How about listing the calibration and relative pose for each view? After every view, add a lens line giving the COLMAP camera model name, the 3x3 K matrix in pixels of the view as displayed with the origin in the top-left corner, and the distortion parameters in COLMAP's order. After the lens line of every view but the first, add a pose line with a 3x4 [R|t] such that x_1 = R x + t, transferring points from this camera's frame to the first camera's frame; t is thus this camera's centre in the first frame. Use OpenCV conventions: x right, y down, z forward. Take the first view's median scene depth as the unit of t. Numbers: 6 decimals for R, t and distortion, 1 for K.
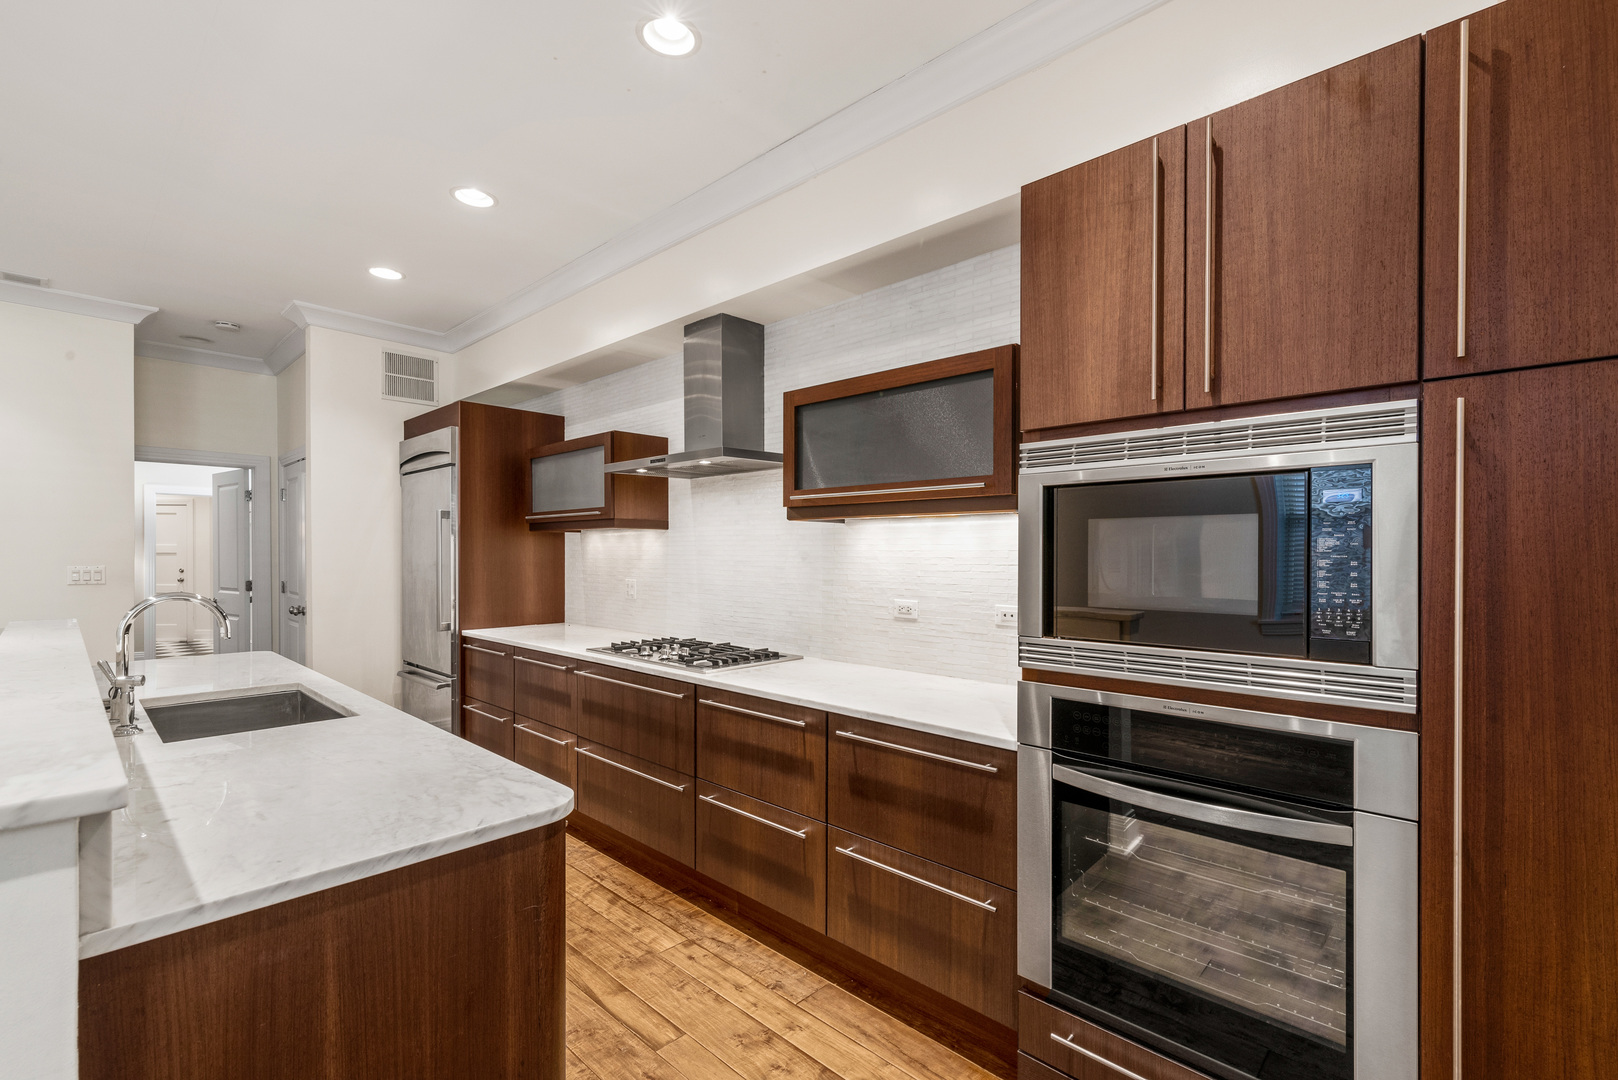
lens RADIAL K [[711.0, 0, 866.2], [0, 711.0, 558.9], [0, 0, 1]] dist [0.007633, -0.000834]
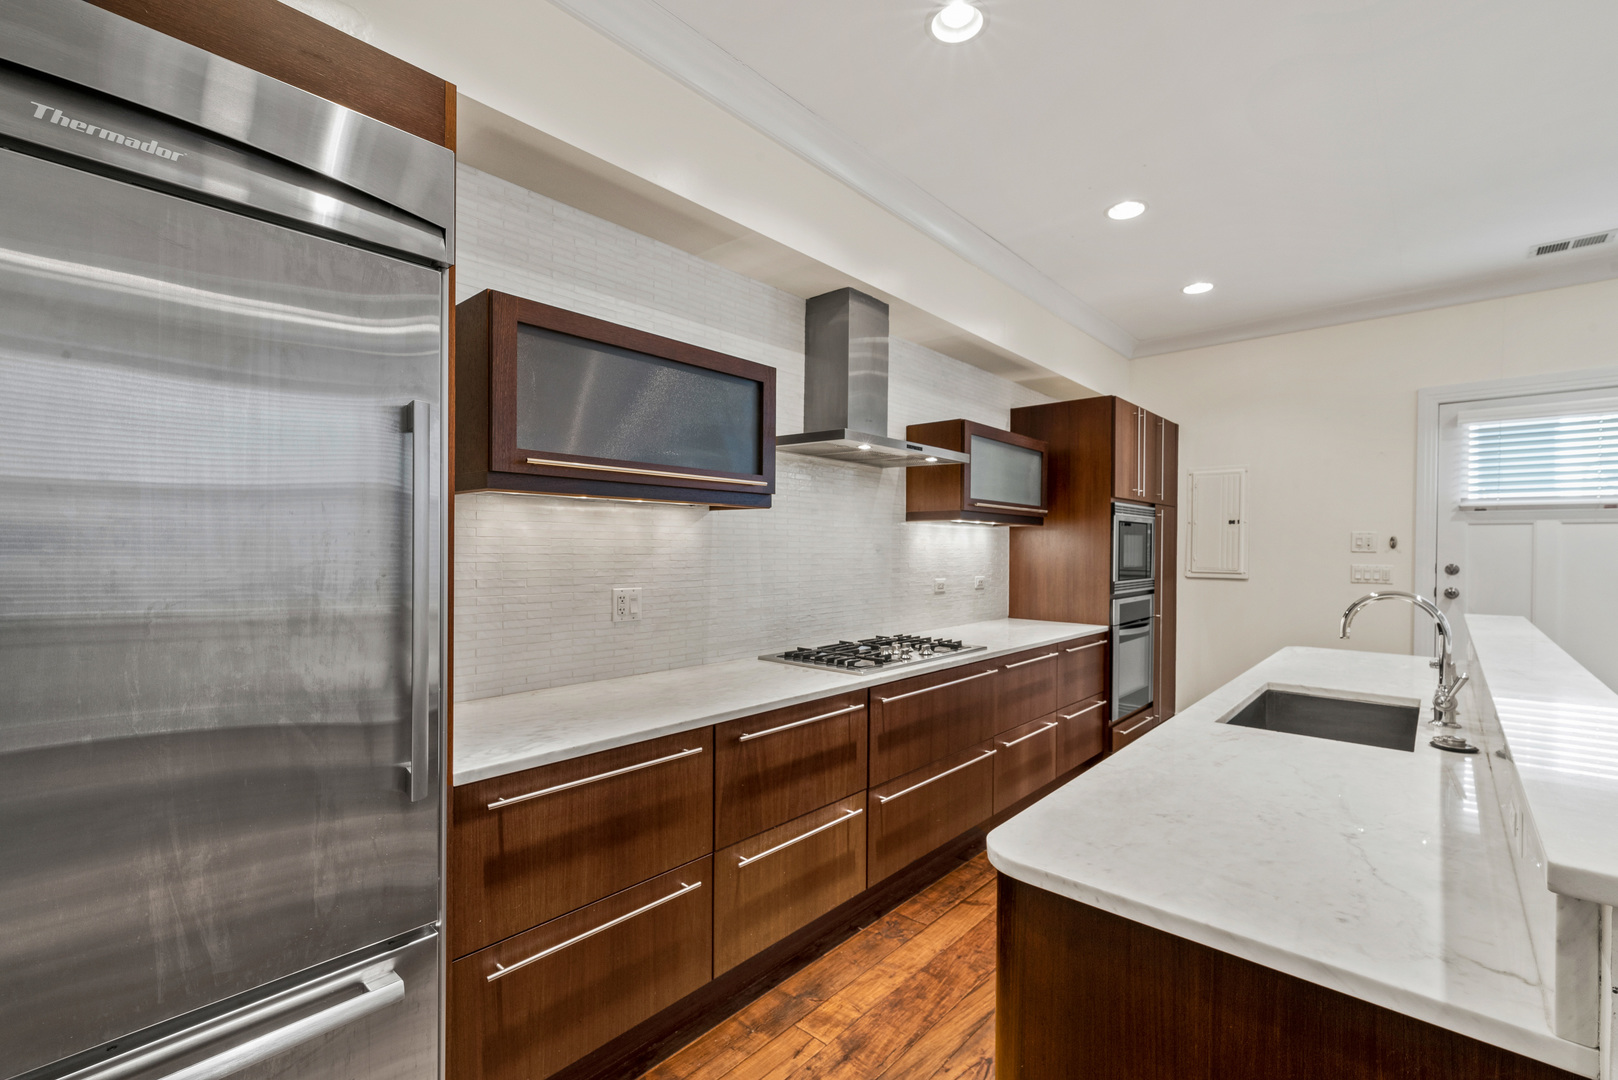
lens RADIAL K [[711.0, 0, 883.7], [0, 711.0, 533.5], [0, 0, 1]] dist [0.007633, -0.000834]
pose [[-0.058429, 0.013921, 0.998194, -1.791896], [-0.001410, 0.999901, -0.014027, -0.016803], [-0.998291, -0.002227, -0.058404, 1.588937]]
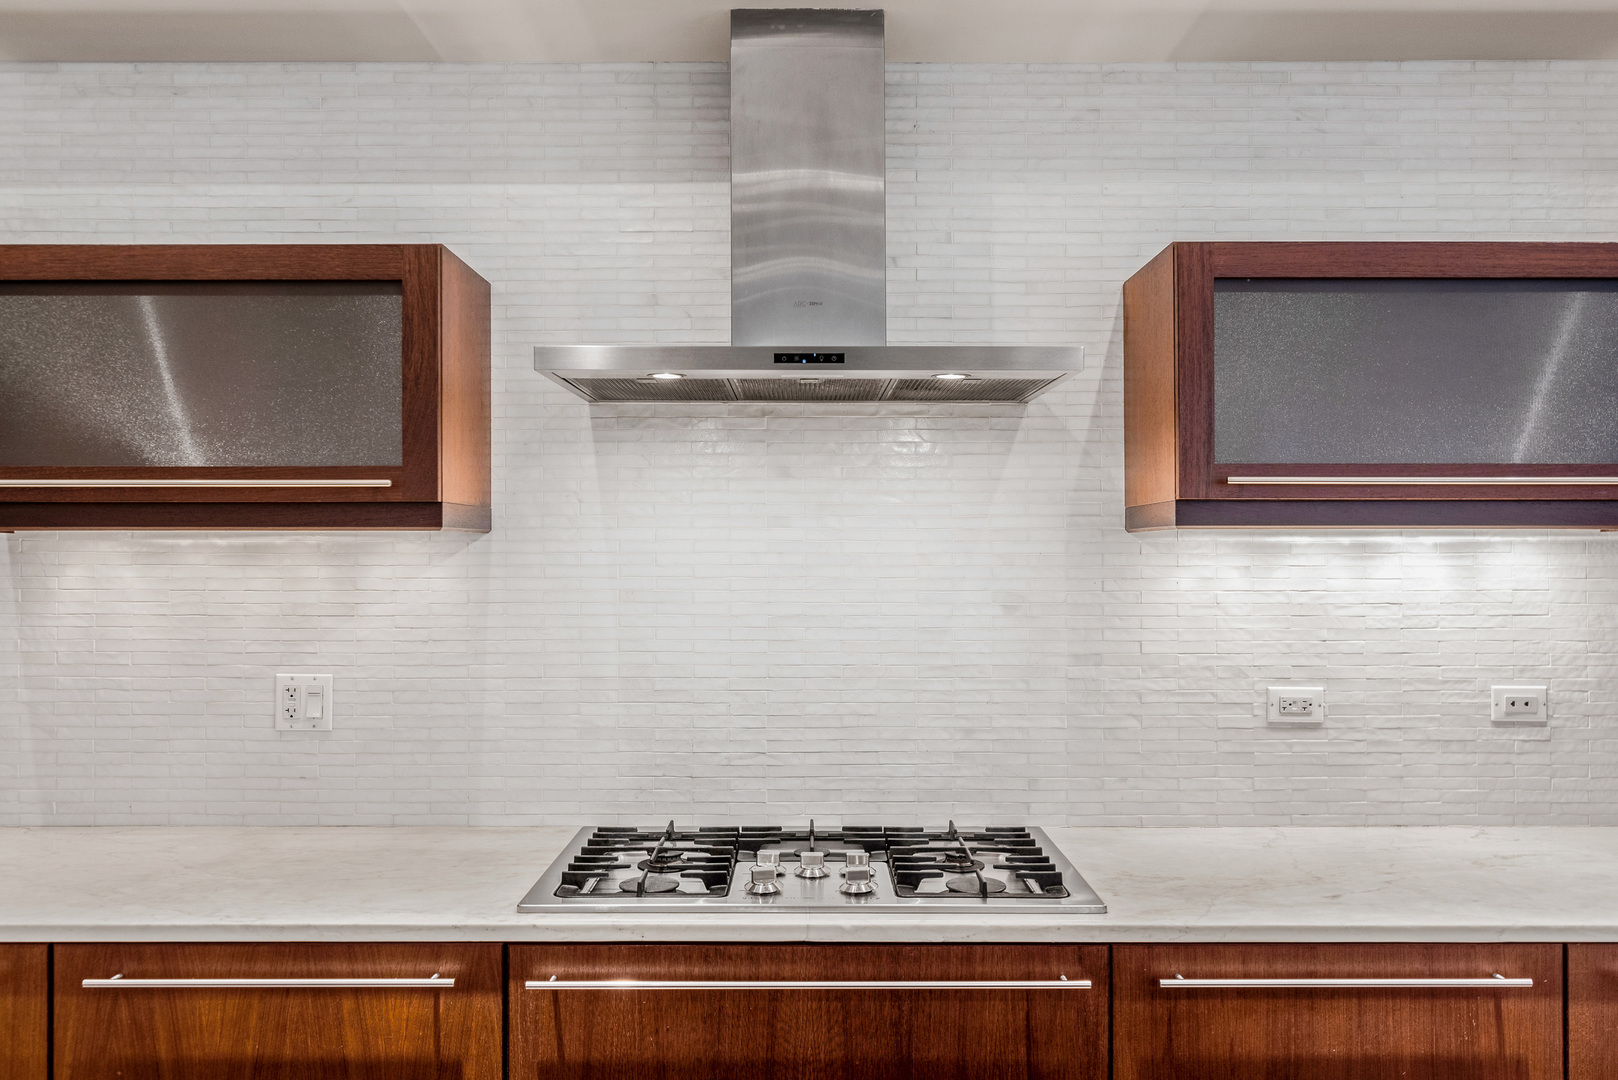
lens RADIAL K [[1221.0, 0, 805.7], [0, 1221.0, 539.4], [0, 0, 1]] dist [-0.011188, 0.007170]
pose [[0.747886, 0.005079, 0.663808, -1.042330], [0.007684, 0.999838, -0.016307, -0.048298], [-0.663783, 0.017297, 0.747725, 0.771200]]
